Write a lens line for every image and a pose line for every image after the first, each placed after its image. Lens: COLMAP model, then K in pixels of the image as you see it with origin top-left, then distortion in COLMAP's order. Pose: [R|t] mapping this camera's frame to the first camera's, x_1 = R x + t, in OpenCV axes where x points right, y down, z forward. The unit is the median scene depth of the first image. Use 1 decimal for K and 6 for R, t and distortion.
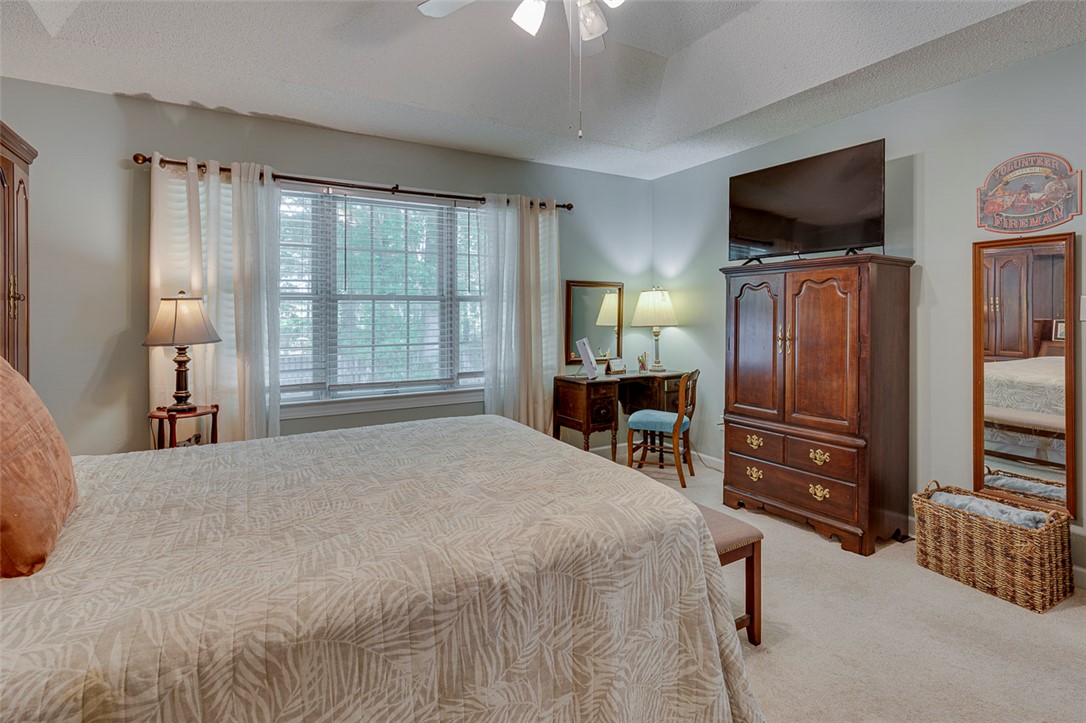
lens RADIAL K [[539.0, 0, 550.8], [0, 539.0, 314.1], [0, 0, 1]] dist [0.000640, -0.001003]
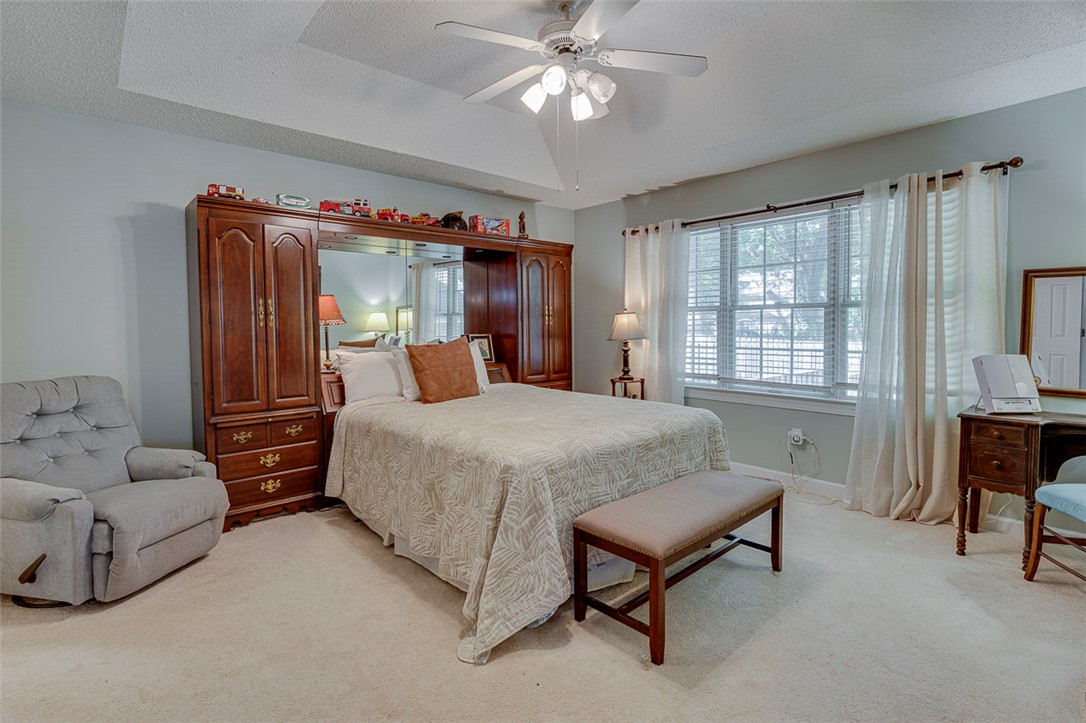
lens RADIAL K [[515.2, 0, 558.3], [0, 515.2, 343.7], [0, 0, 1]] dist [0.000325, -0.000269]
pose [[0.209501, 0.037913, -0.977073, 0.699829], [0.006732, 0.999168, 0.040214, 0.000312], [0.977785, -0.015002, 0.209072, 0.365797]]
